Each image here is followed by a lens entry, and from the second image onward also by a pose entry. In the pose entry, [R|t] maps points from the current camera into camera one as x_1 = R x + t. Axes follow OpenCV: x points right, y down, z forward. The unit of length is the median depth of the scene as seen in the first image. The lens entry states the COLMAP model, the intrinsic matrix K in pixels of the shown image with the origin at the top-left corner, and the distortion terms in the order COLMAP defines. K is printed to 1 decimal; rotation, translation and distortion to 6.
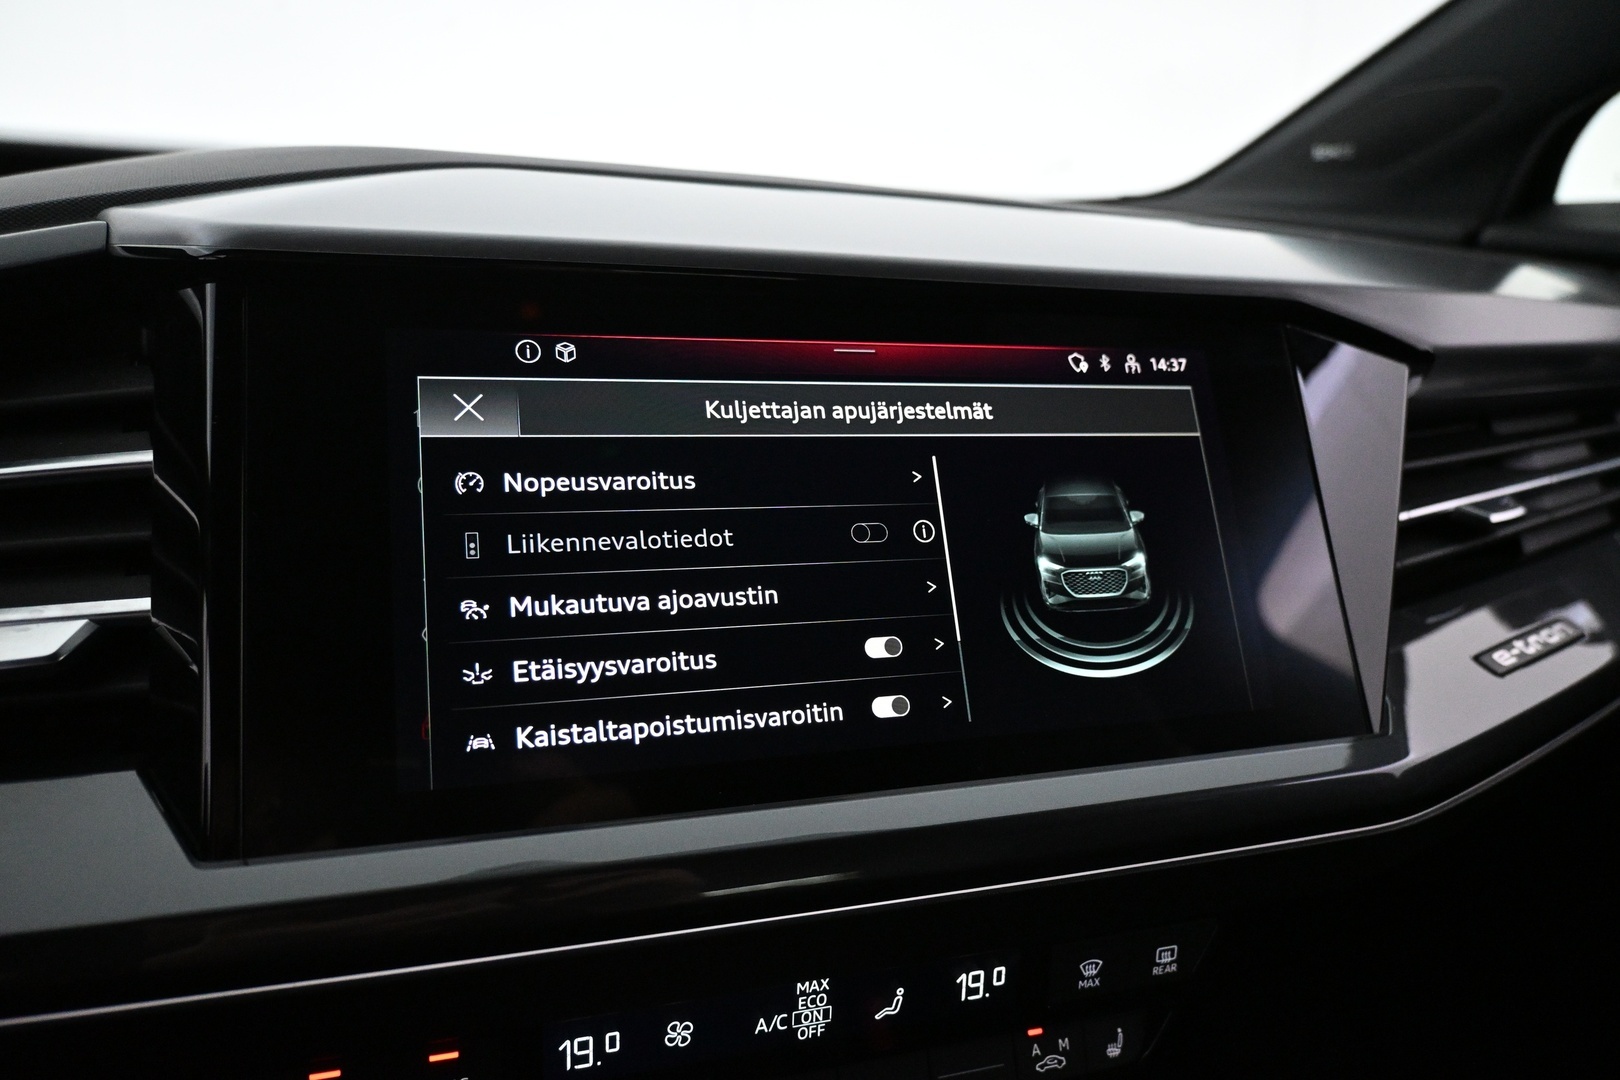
lens RADIAL K [[1150.1, 0, 814.2], [0, 1150.1, 525.7], [0, 0, 1]] dist [-0.017835, 0.008297]
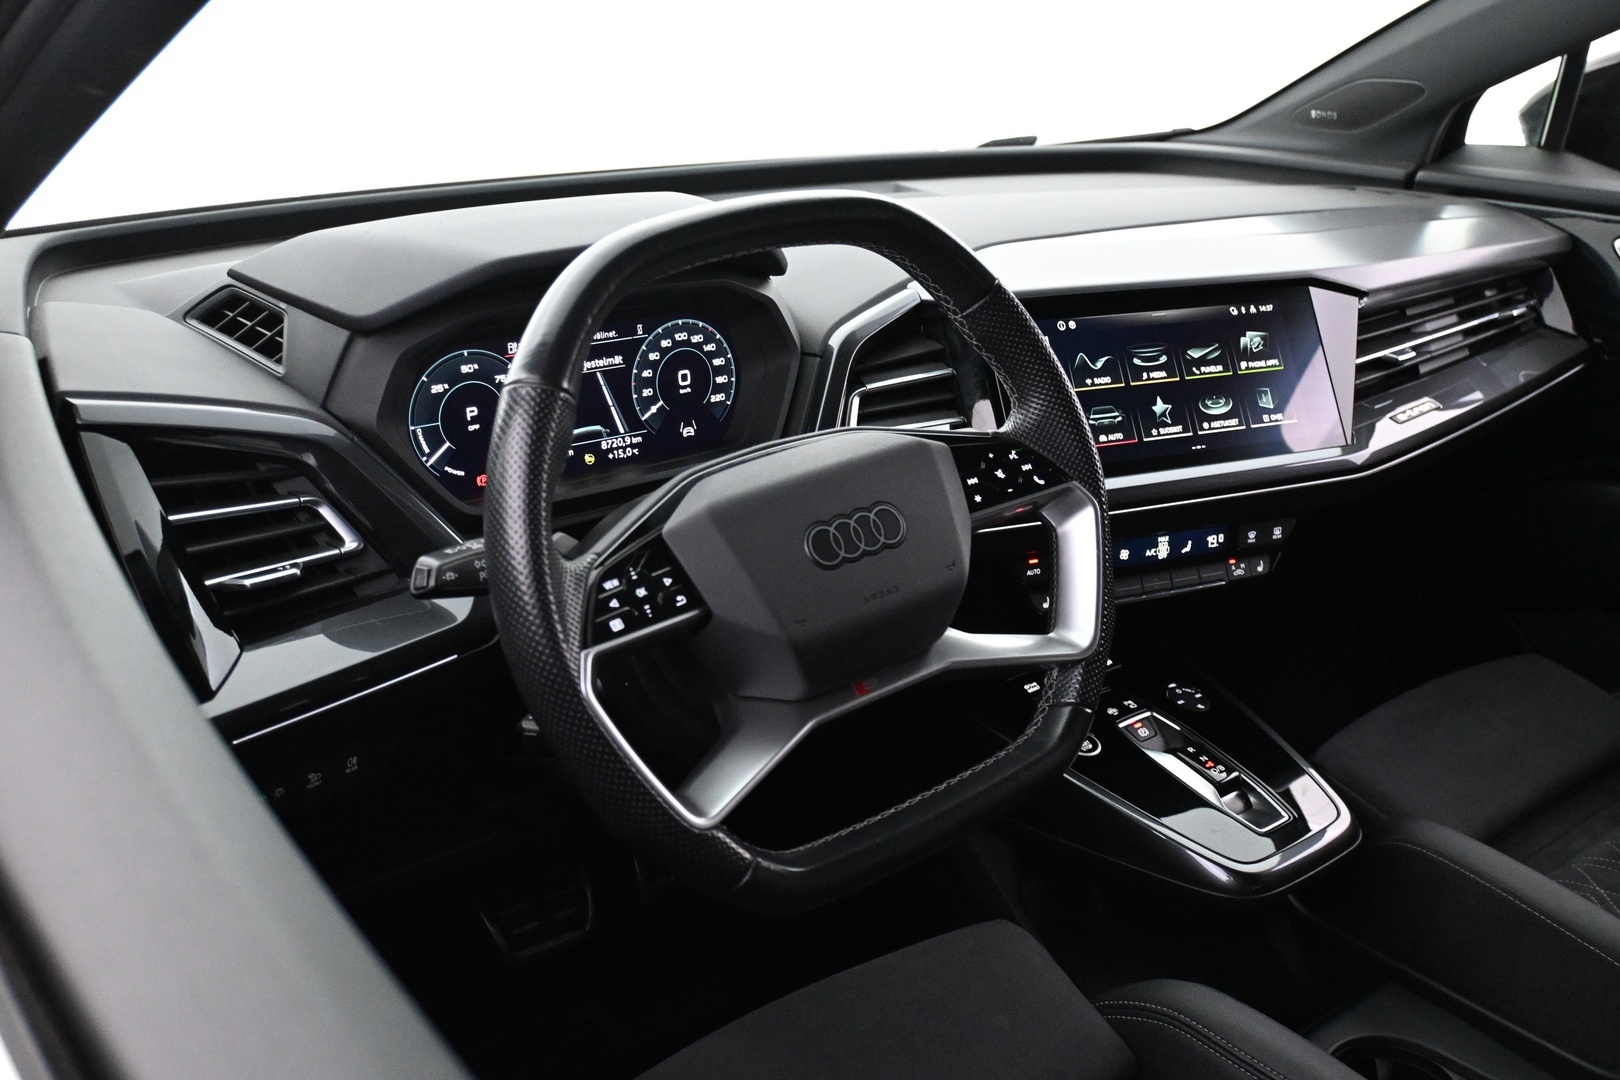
lens RADIAL K [[1603.6, 0, 814.5], [0, 1603.6, 532.0], [0, 0, 1]] dist [0.017194, 0.000000]
pose [[0.991655, -0.077106, 0.103320, -1.210369], [0.068689, 0.994205, 0.082690, -0.009996], [-0.109097, -0.074903, 0.991205, -2.731706]]
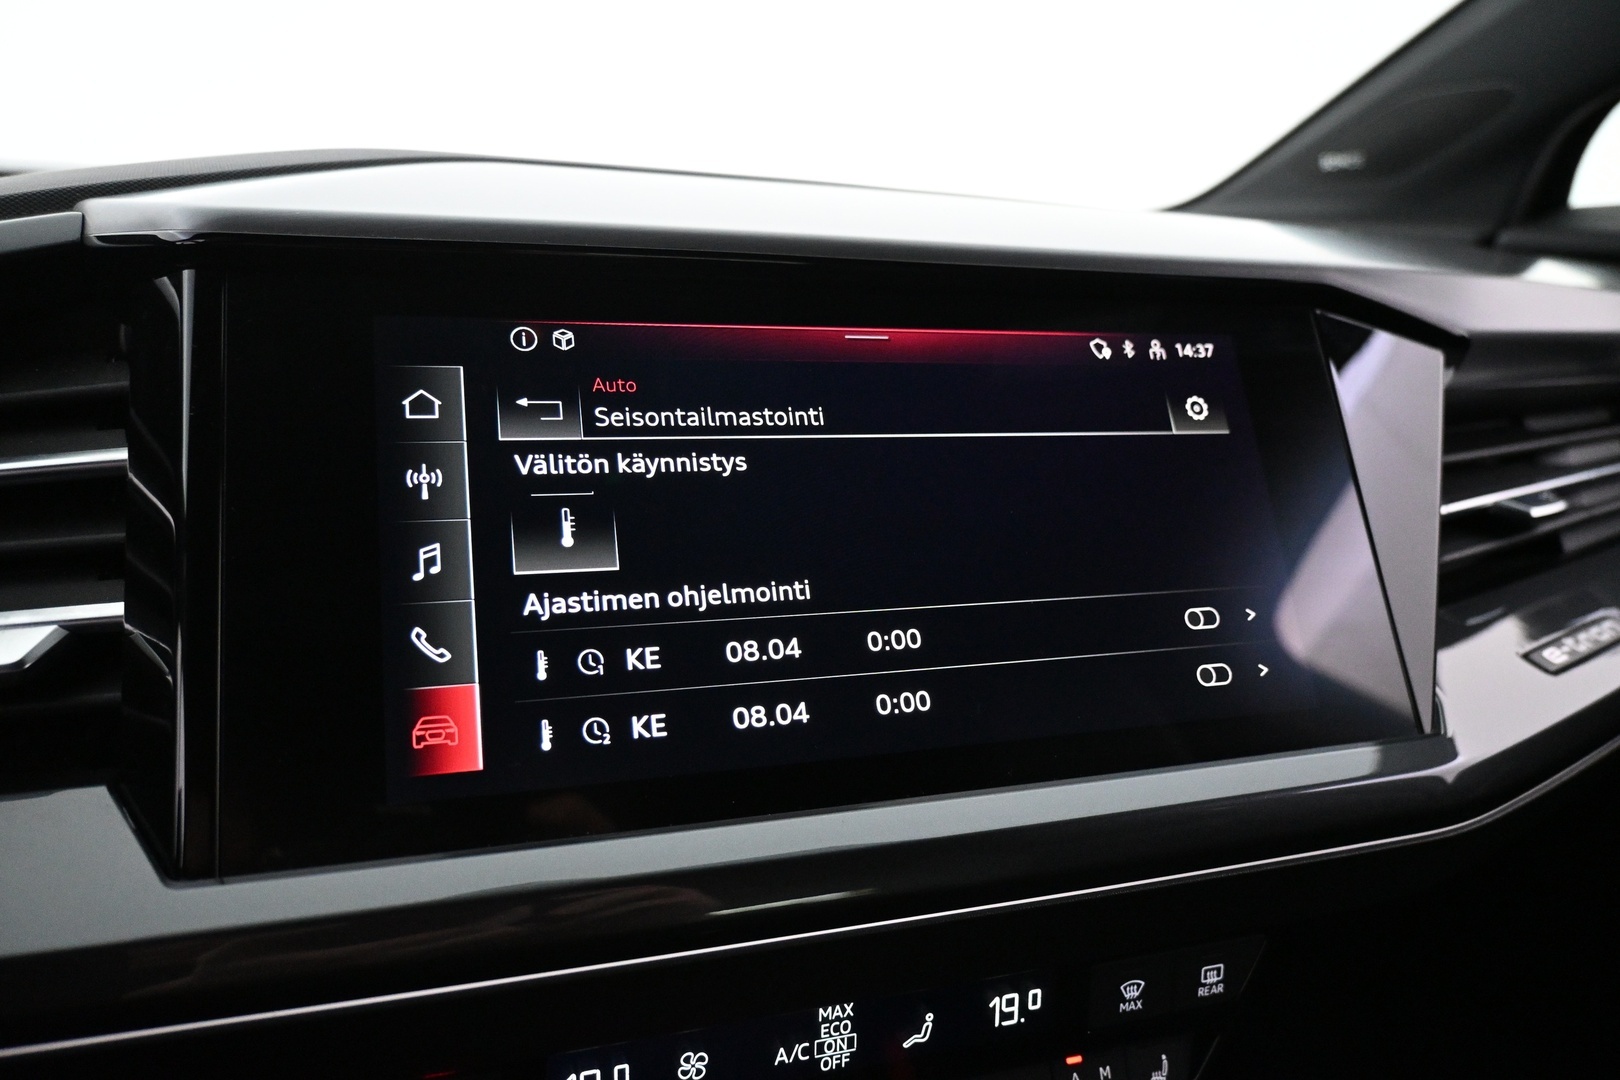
lens RADIAL K [[1150.1, 0, 813.9], [0, 1150.1, 528.4], [0, 0, 1]] dist [-0.017835, 0.008297]
pose [[0.999810, -0.018568, -0.005898, -0.005941], [0.018362, 0.999277, -0.033306, 0.037149], [0.006512, 0.033191, 0.999428, 0.052796]]
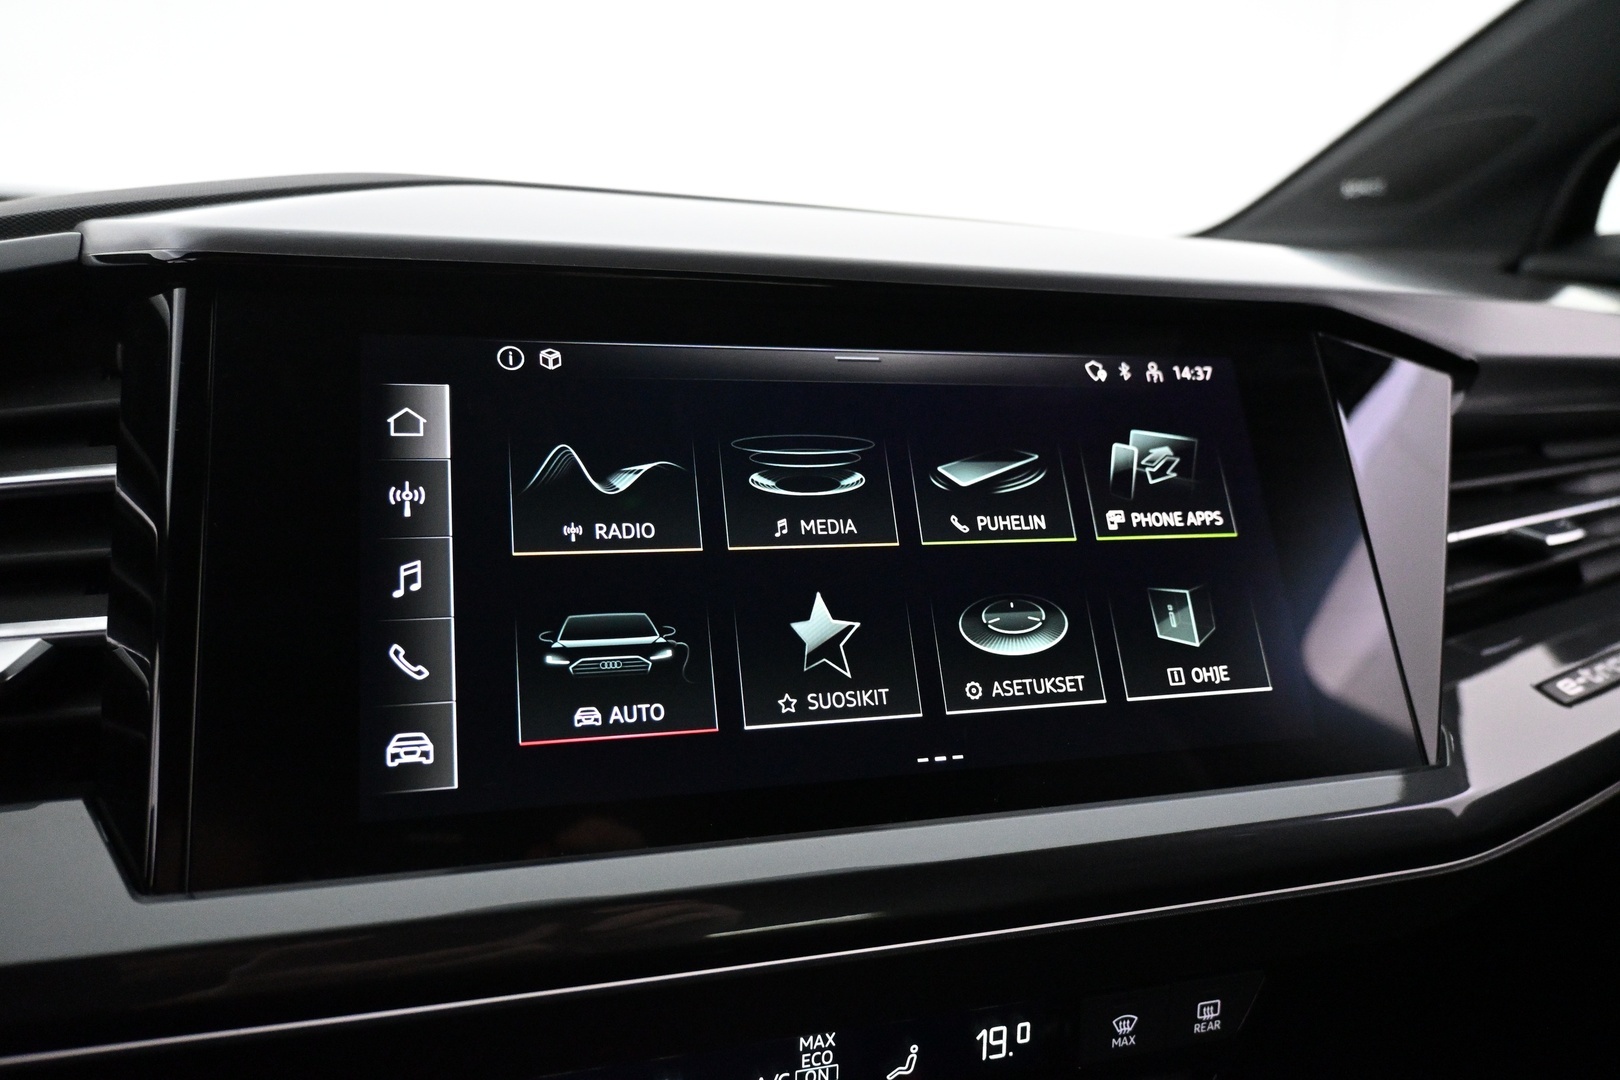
lens RADIAL K [[1150.1, 0, 816.4], [0, 1150.1, 527.6], [0, 0, 1]] dist [-0.017835, 0.008297]
pose [[0.999417, -0.012126, -0.031916, 0.030238], [0.010220, 0.998193, -0.059218, 0.043417], [0.032577, 0.058857, 0.997735, 0.060142]]
